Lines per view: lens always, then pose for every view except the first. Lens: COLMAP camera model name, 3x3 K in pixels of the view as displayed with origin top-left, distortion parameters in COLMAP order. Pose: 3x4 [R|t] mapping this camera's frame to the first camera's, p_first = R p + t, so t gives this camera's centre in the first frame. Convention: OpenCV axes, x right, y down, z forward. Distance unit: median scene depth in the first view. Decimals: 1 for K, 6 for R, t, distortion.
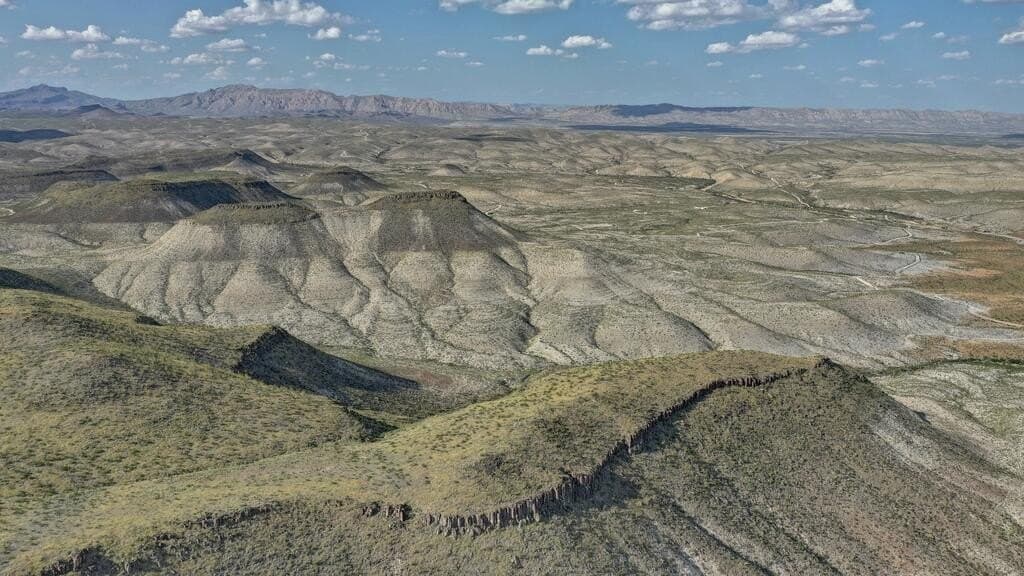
lens RADIAL K [[802.7, 0, 512.0], [0, 802.7, 288.0], [0, 0, 1]] dist [0.001795, 0.004499]
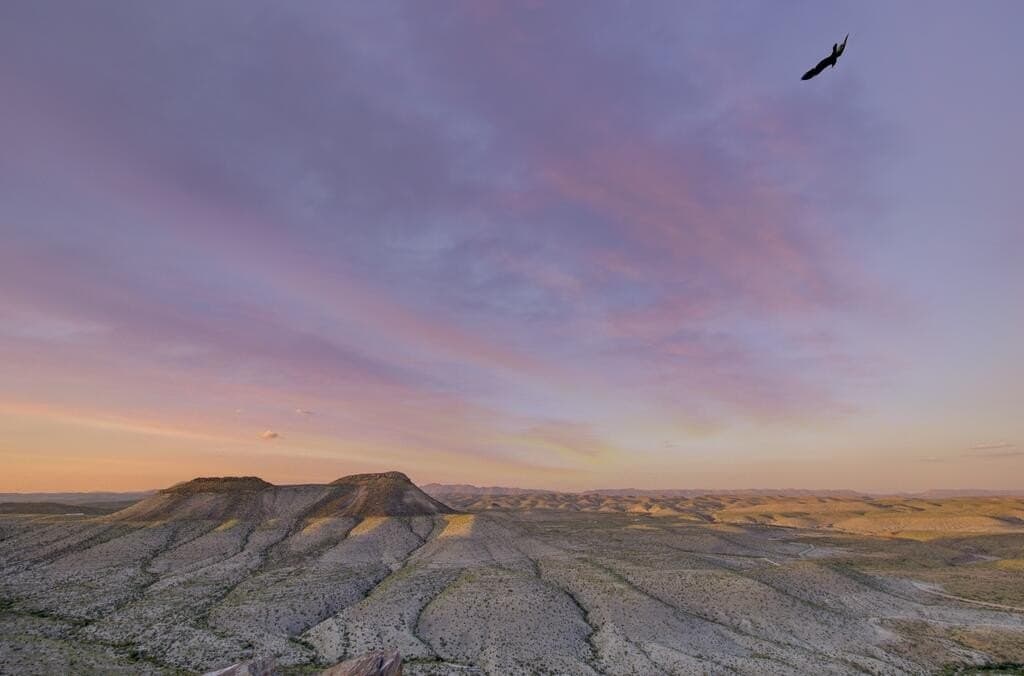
lens RADIAL K [[335.2, 0, 518.8], [0, 335.2, 344.0], [0, 0, 1]] dist [0.004140, -0.003216]
pose [[0.992290, -0.068026, -0.103598, 0.218338], [-0.008886, 0.794696, -0.606943, 0.047225], [0.123617, 0.603184, 0.787964, 0.559531]]
